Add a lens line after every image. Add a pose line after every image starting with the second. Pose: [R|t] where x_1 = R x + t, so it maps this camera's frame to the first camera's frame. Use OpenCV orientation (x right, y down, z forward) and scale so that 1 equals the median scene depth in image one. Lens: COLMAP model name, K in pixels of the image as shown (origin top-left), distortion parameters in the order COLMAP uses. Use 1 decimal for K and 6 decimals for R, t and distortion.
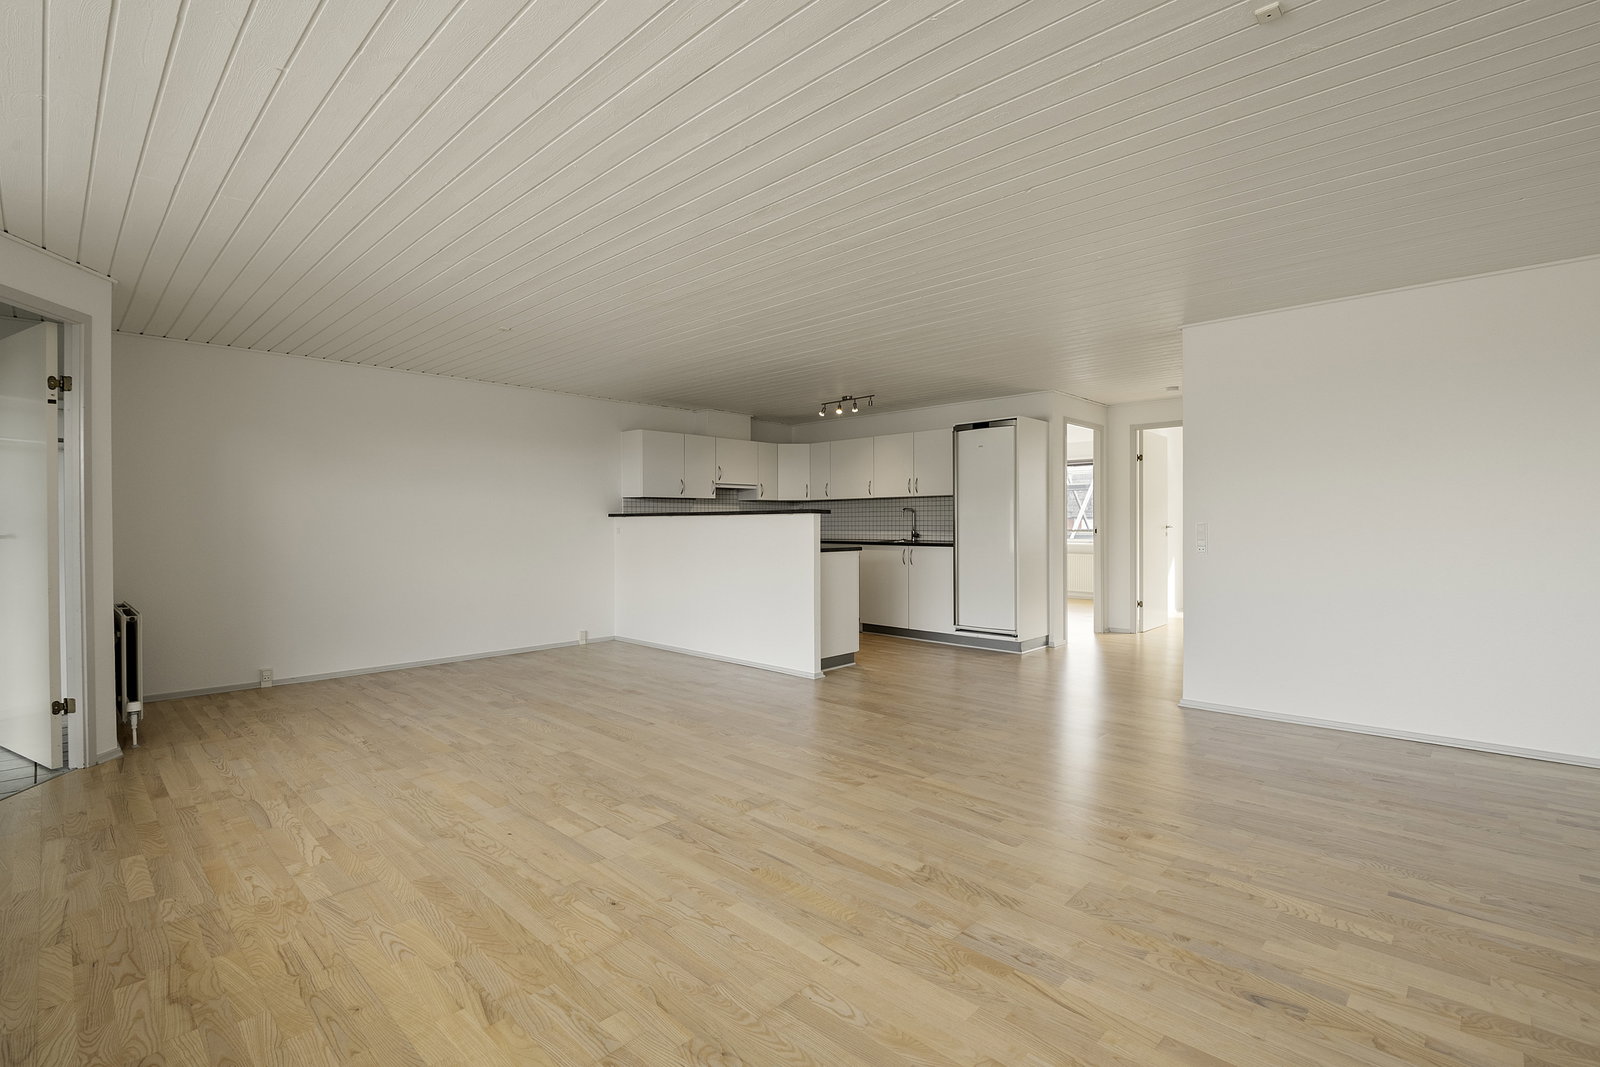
lens RADIAL K [[724.2, 0, 797.5], [0, 724.2, 526.7], [0, 0, 1]] dist [0.001005, -0.009589]
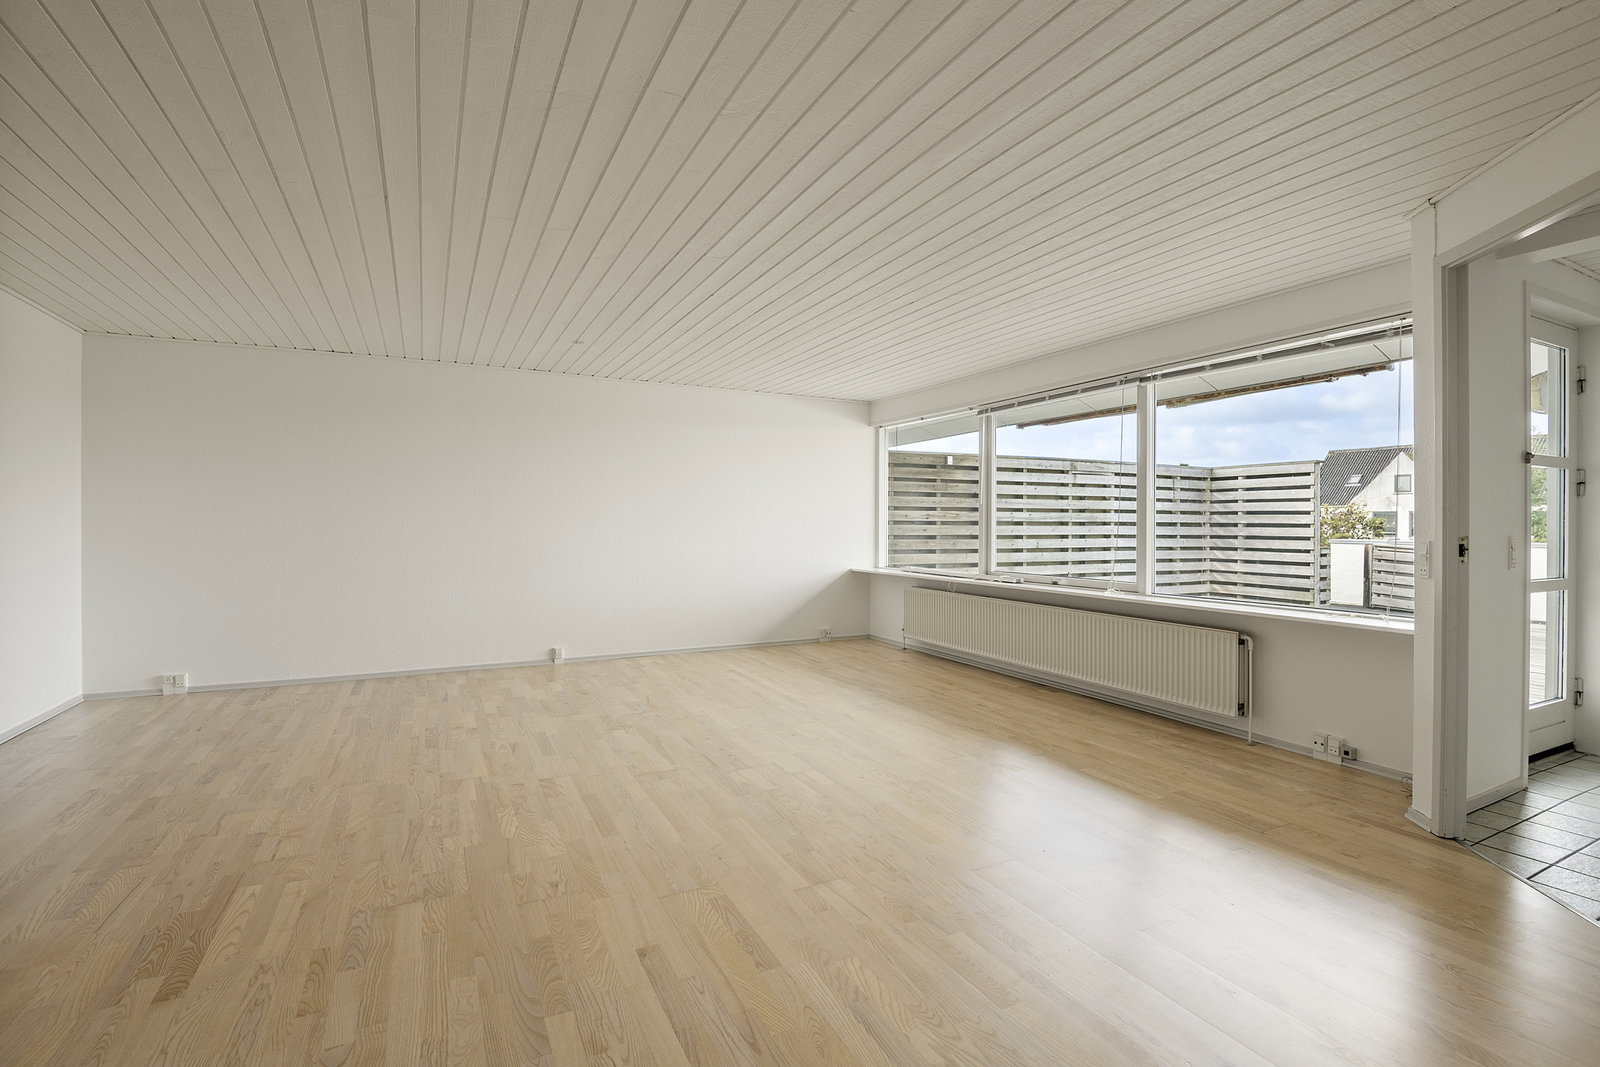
lens RADIAL K [[724.2, 0, 797.5], [0, 724.2, 526.7], [0, 0, 1]] dist [0.001005, -0.009589]
pose [[-0.942584, -0.002199, 0.333961, -0.493497], [0.001165, 0.999951, 0.009874, -0.008989], [-0.333966, 0.009697, -0.942535, 1.535846]]
